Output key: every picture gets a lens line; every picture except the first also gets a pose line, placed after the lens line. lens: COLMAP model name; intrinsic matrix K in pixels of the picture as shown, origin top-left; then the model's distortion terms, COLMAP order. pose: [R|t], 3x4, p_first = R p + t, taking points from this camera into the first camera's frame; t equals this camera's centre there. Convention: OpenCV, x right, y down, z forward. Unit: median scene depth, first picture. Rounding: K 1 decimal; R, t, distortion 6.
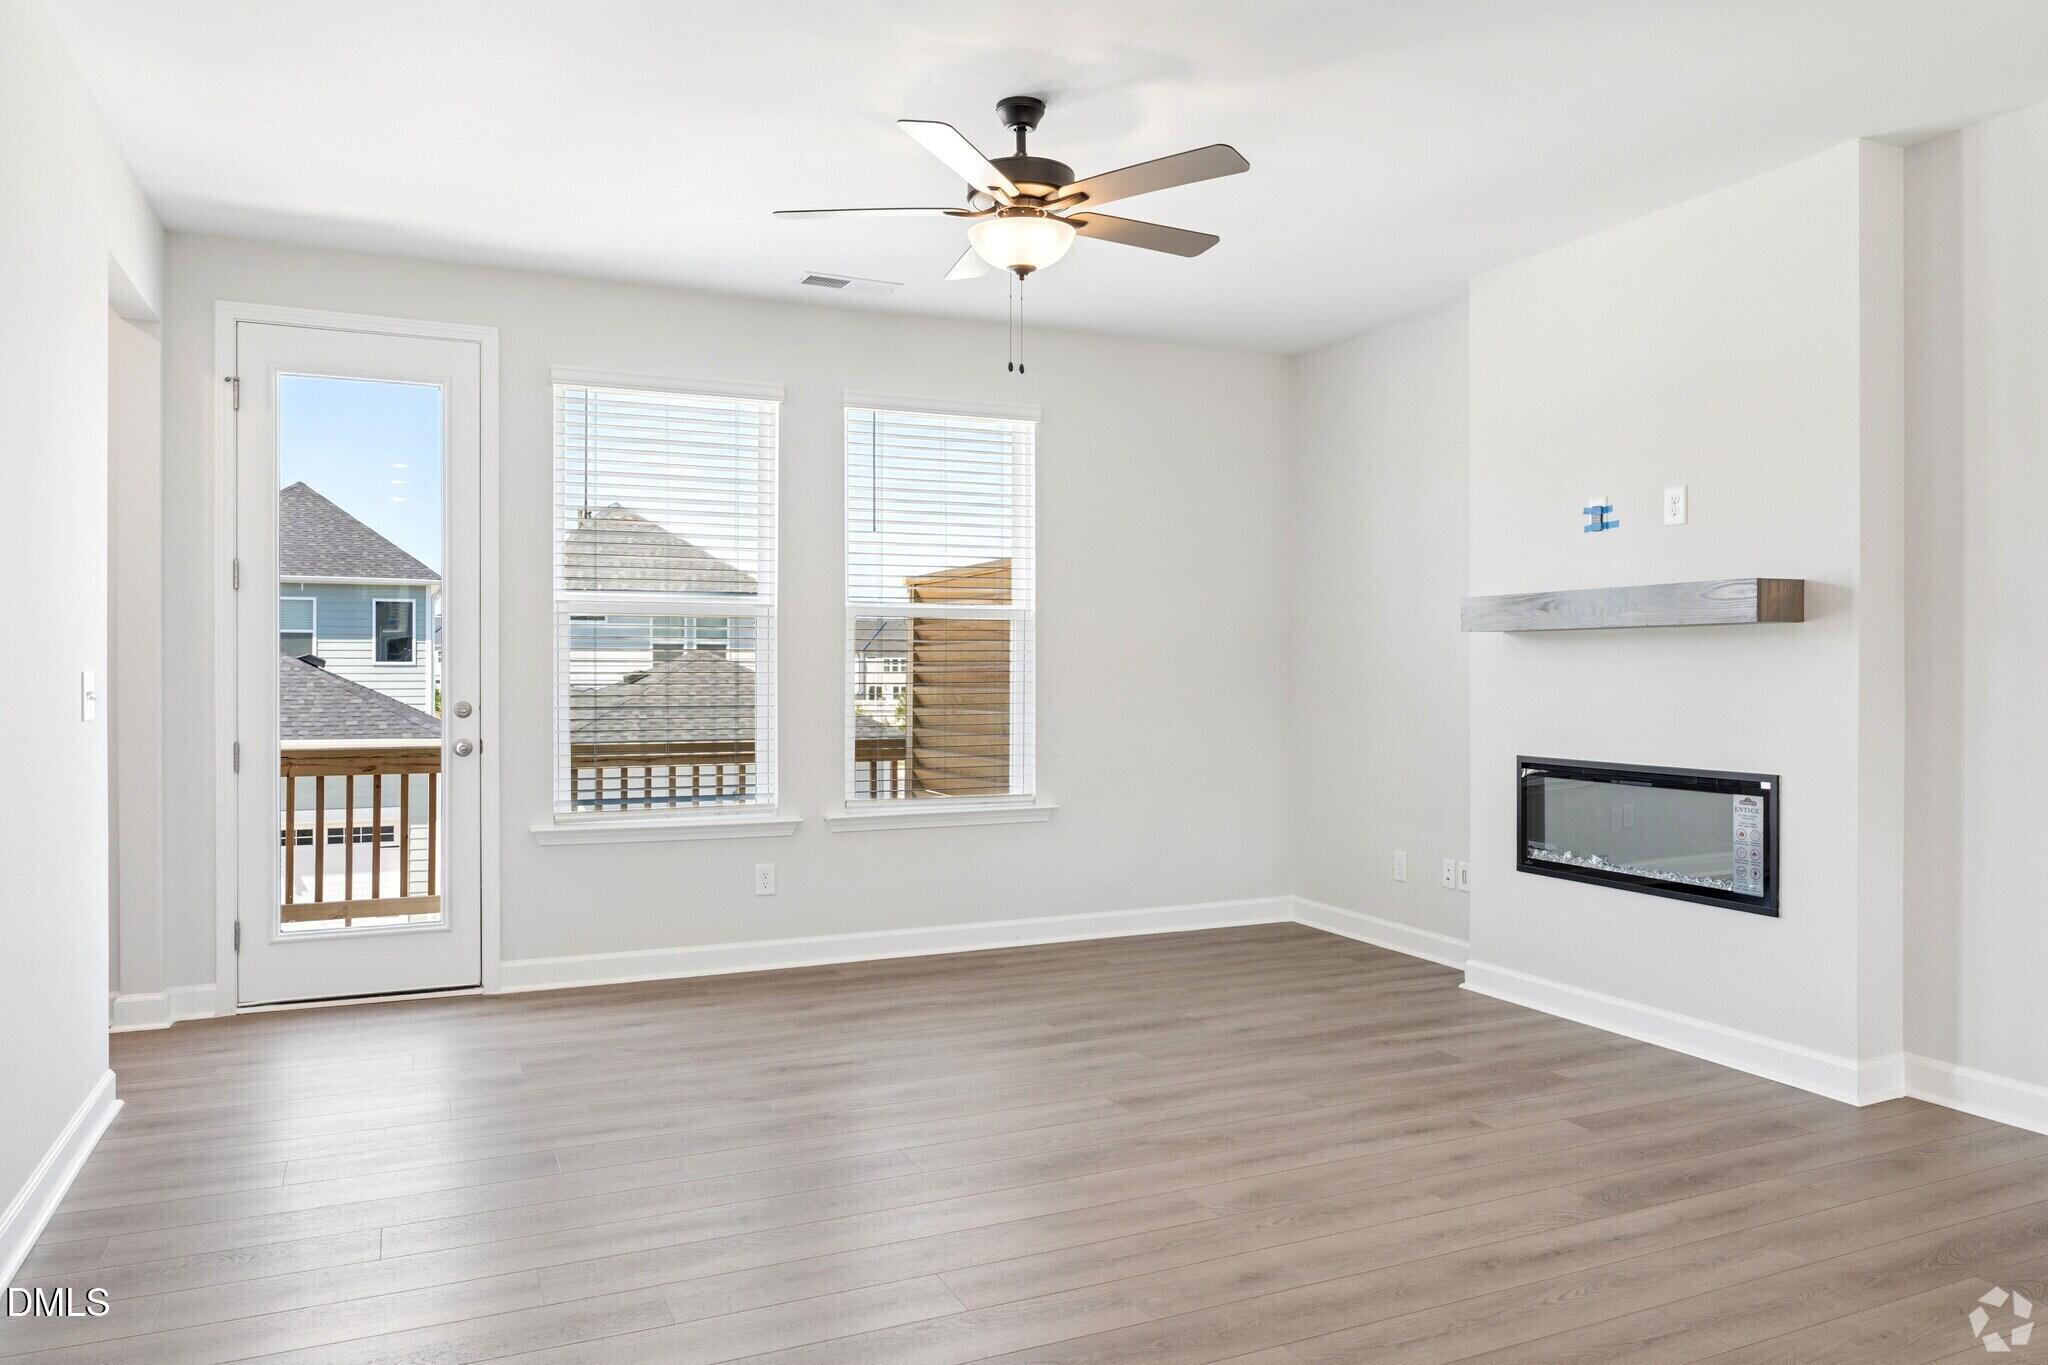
lens RADIAL K [[1437.1, 0, 1024.5], [0, 1437.1, 676.2], [0, 0, 1]] dist [-0.041289, 0.005708]
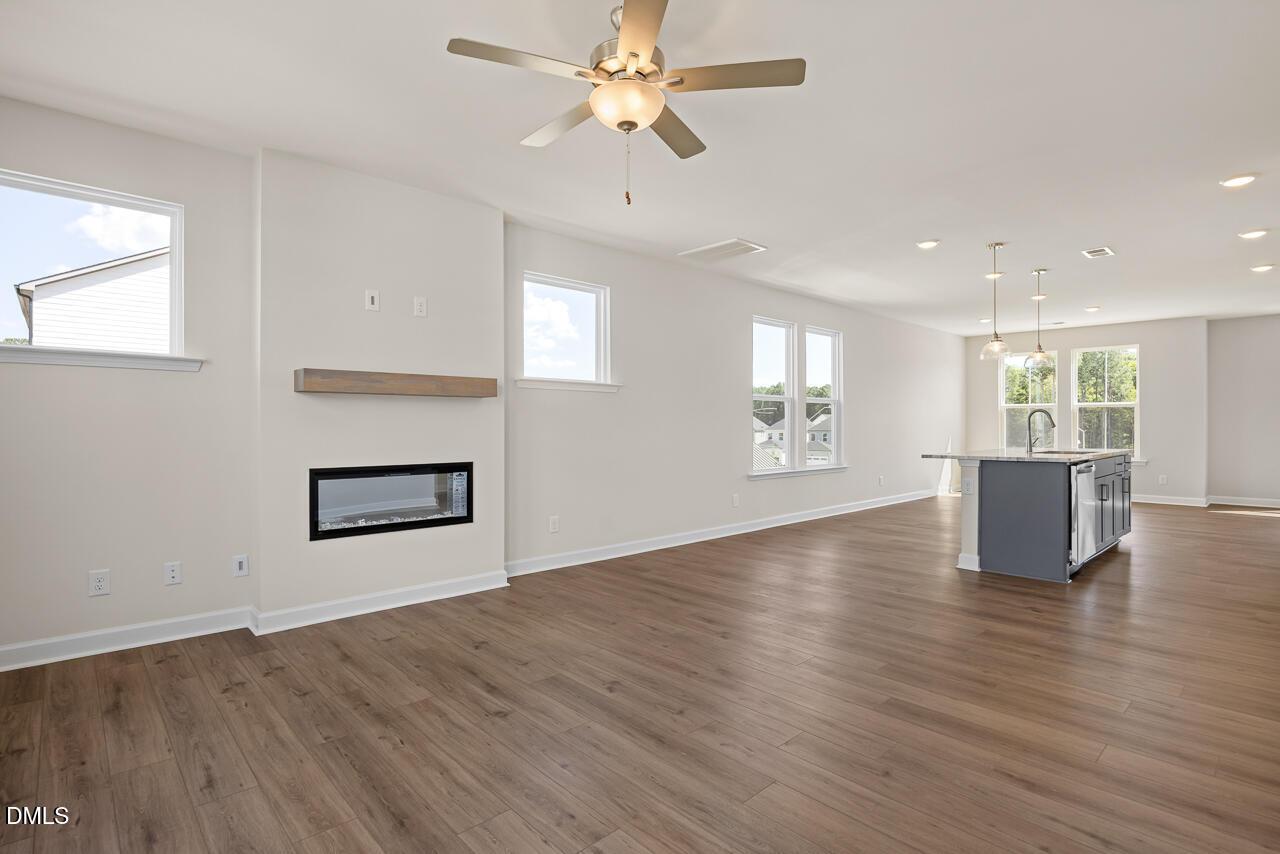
lens RADIAL K [[600.4, 0, 640.0], [0, 600.4, 427.0], [0, 0, 1]] dist [-0.001375, 0.000145]
pose [[-0.323445, -0.000459, 0.946247, -0.475113], [0.002935, 0.999995, 0.001488, 0.012031], [-0.946242, 0.003259, -0.323442, 1.031145]]
